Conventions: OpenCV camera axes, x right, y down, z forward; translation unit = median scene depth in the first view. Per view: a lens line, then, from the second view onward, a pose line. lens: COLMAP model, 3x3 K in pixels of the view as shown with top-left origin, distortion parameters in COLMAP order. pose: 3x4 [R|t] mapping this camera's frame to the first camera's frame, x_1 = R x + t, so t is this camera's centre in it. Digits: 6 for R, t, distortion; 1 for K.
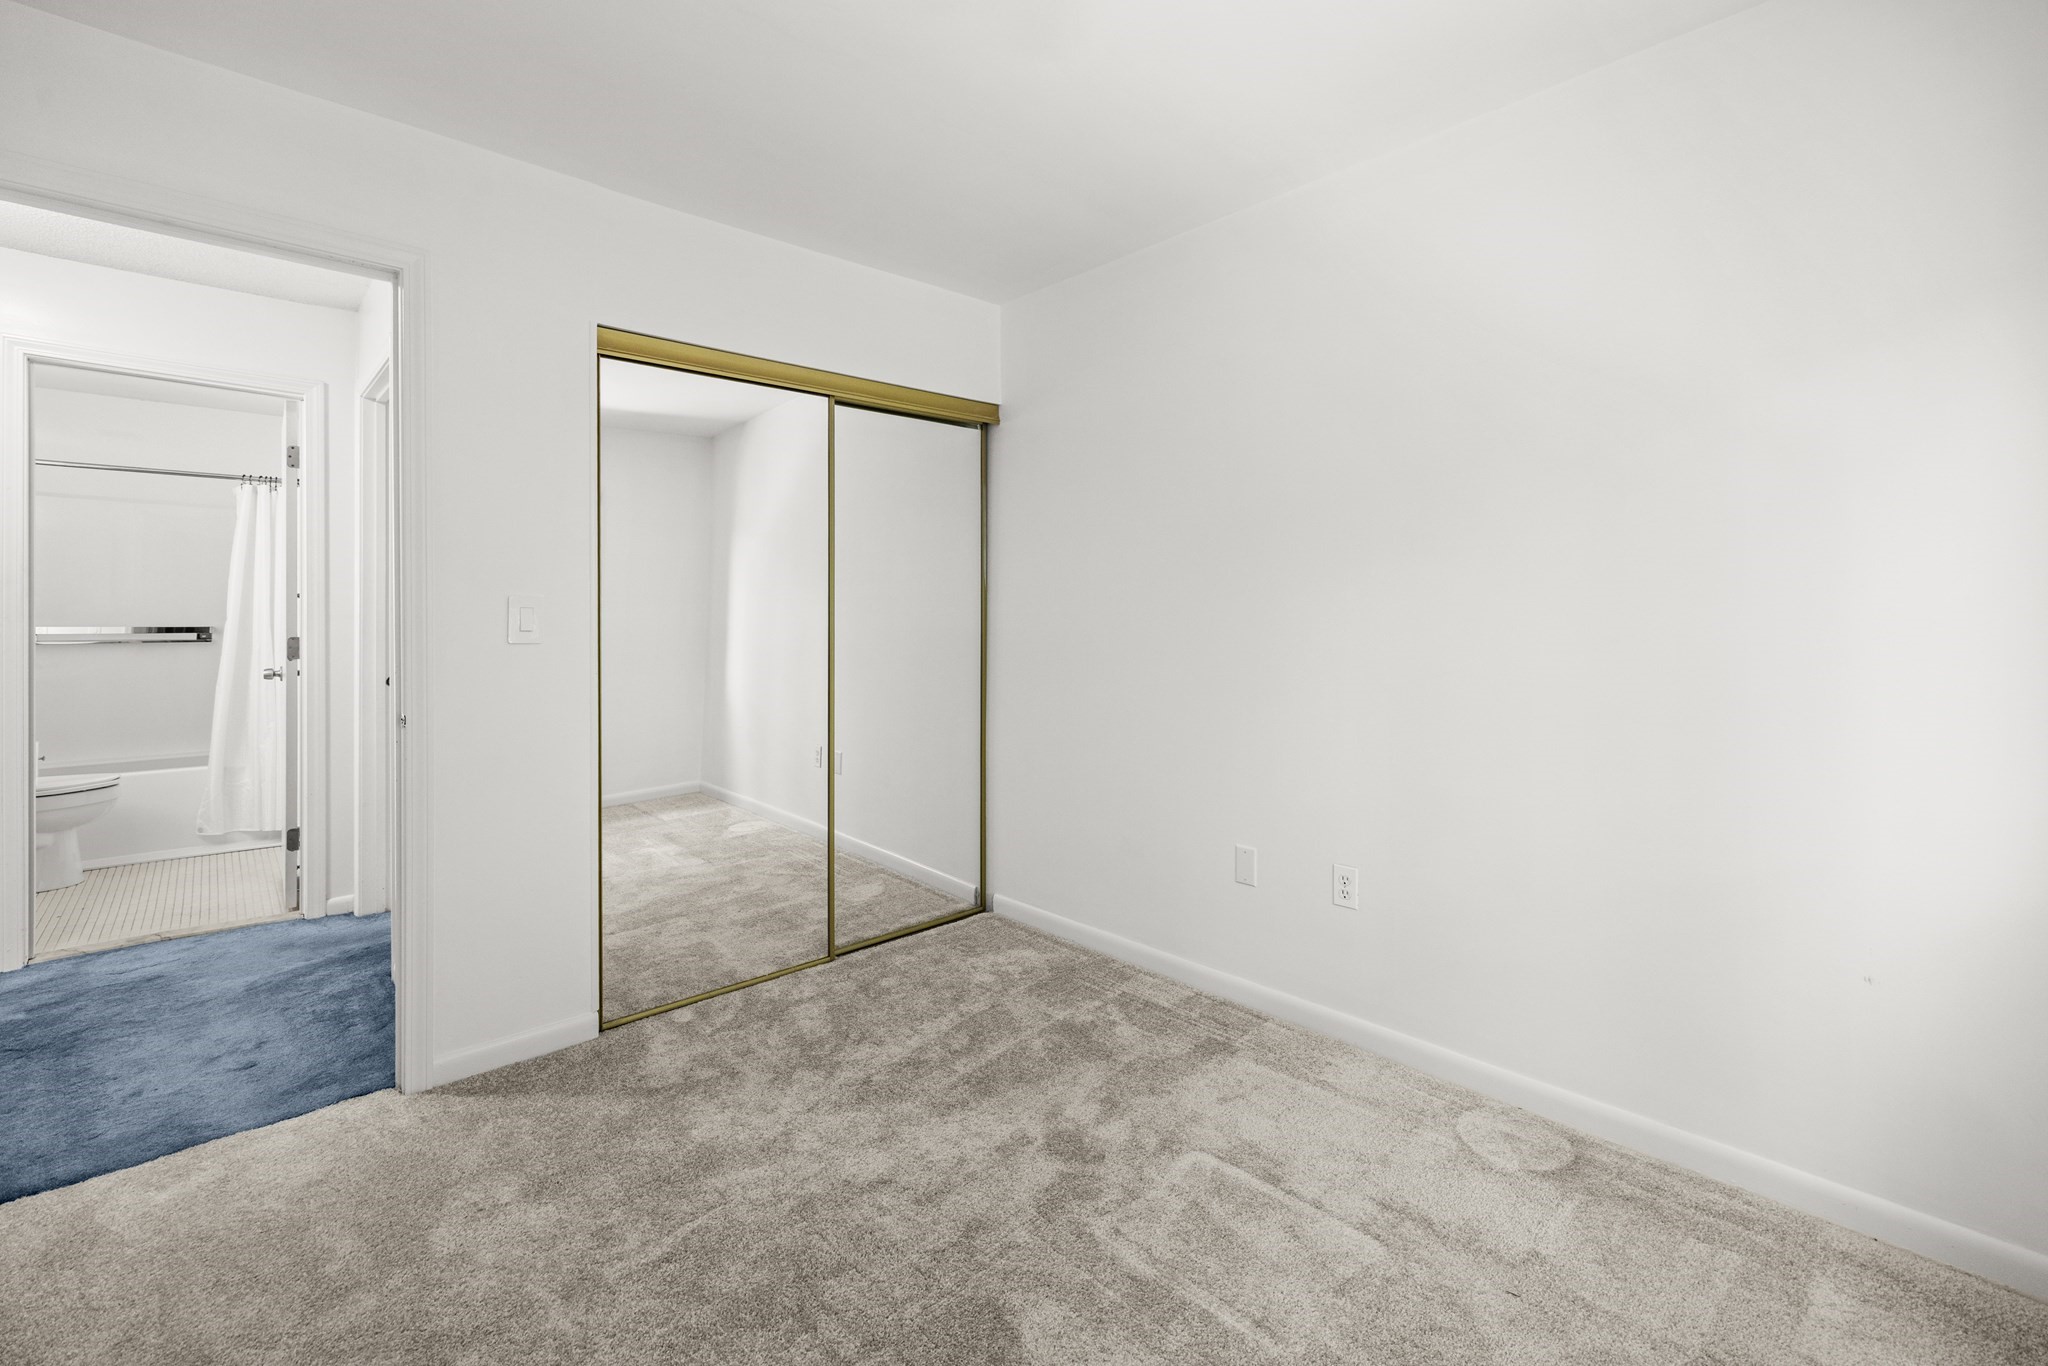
lens RADIAL K [[870.0, 0, 1032.8], [0, 870.0, 629.5], [0, 0, 1]] dist [-0.000305, 0.000352]
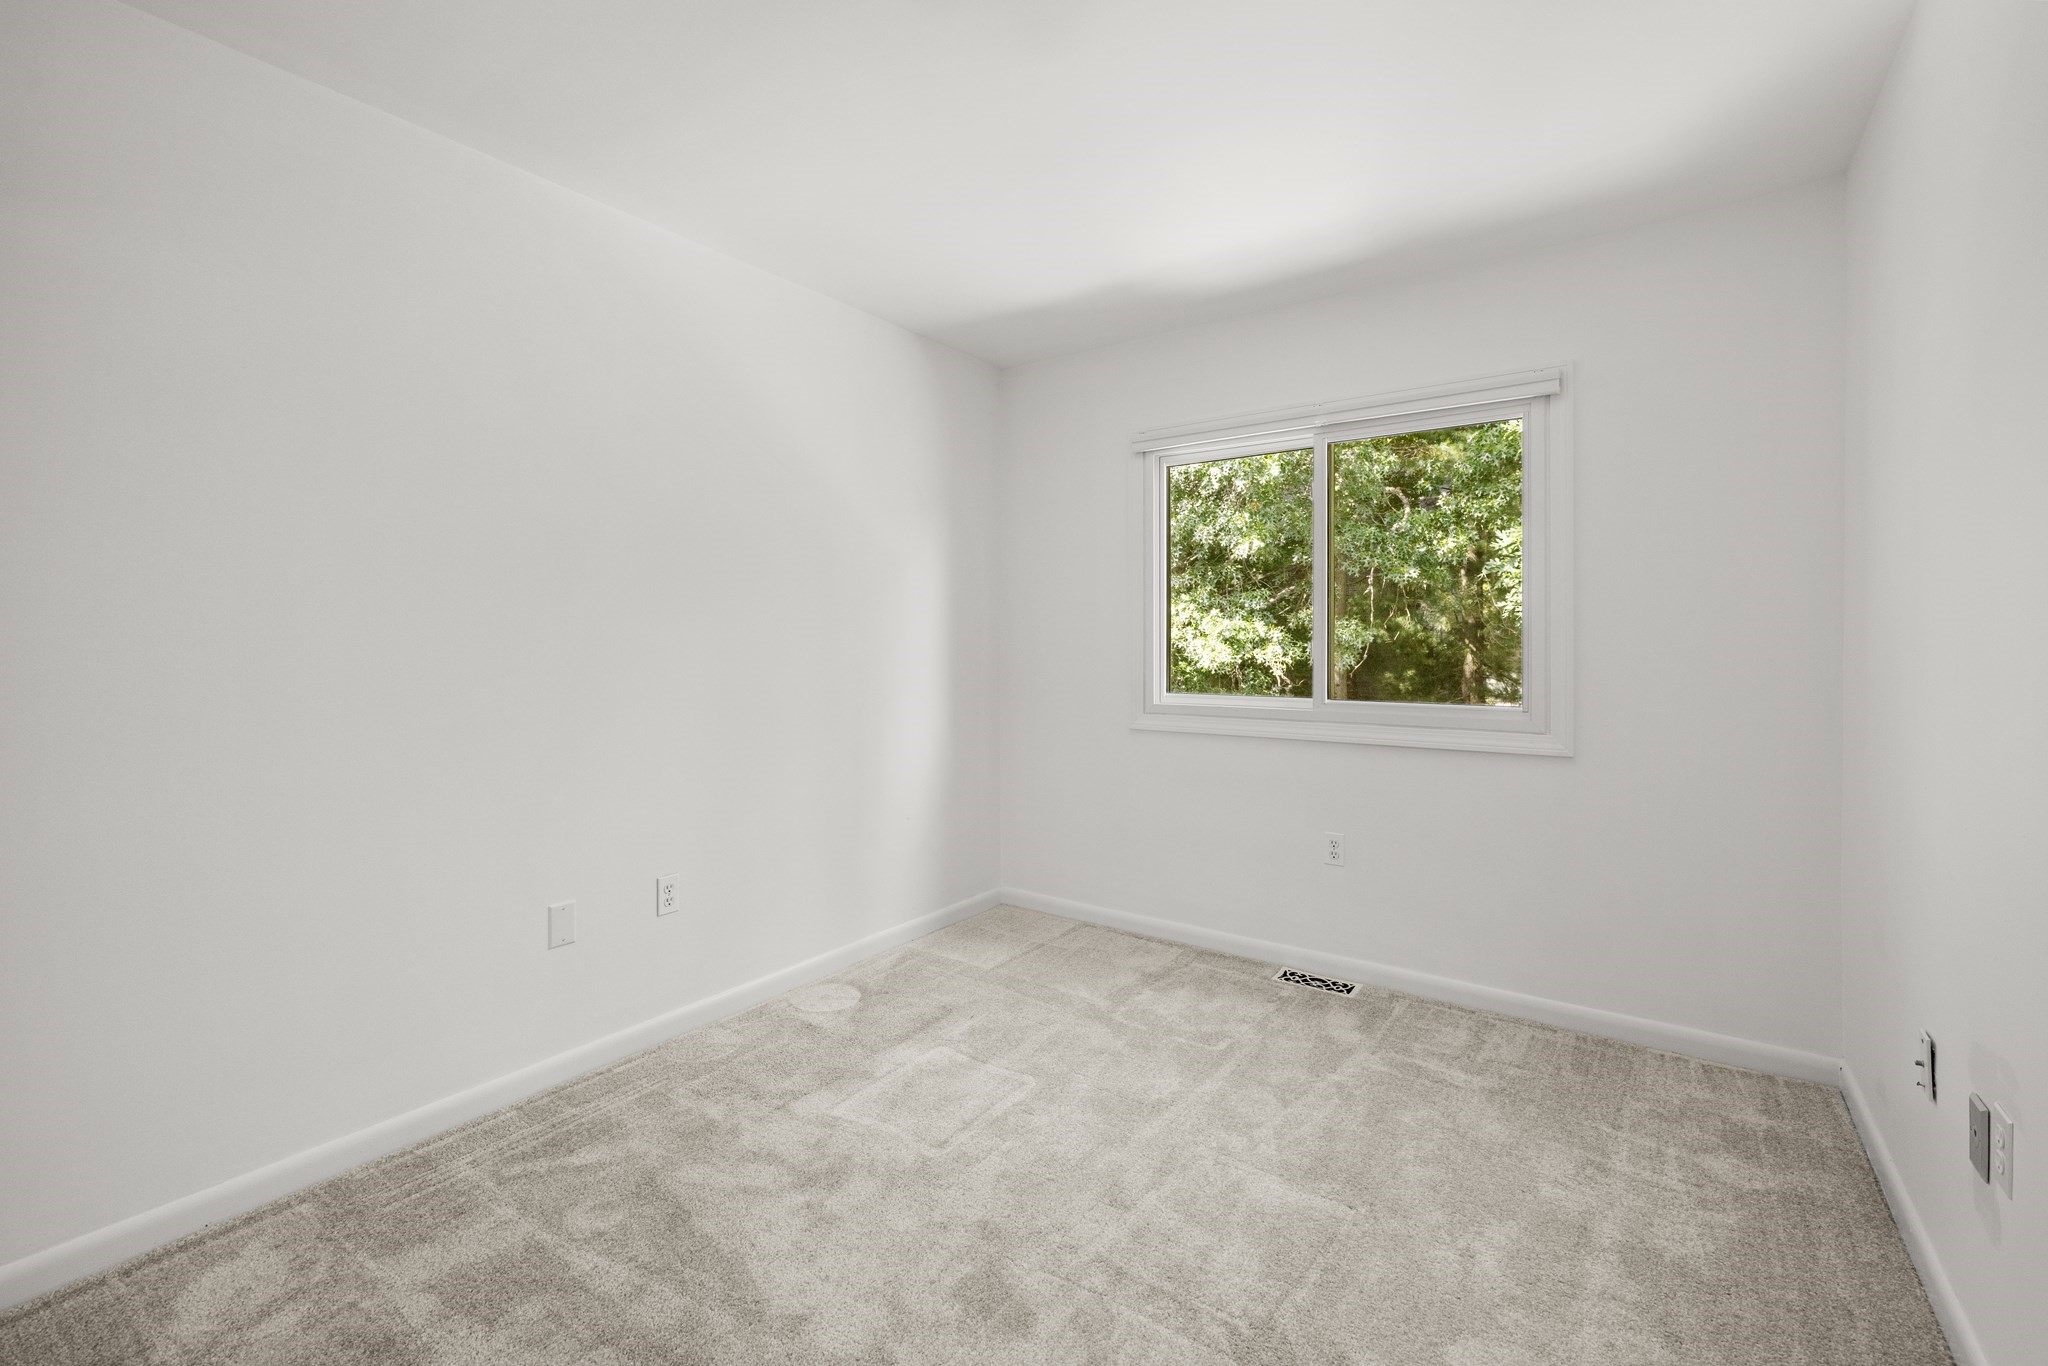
lens RADIAL K [[870.0, 0, 1032.8], [0, 870.0, 629.5], [0, 0, 1]] dist [-0.000305, 0.000352]
pose [[-0.199345, 0.017163, 0.979779, -0.756395], [0.010792, 0.999824, -0.015319, -0.011746], [-0.979870, 0.007520, -0.199495, 0.729564]]
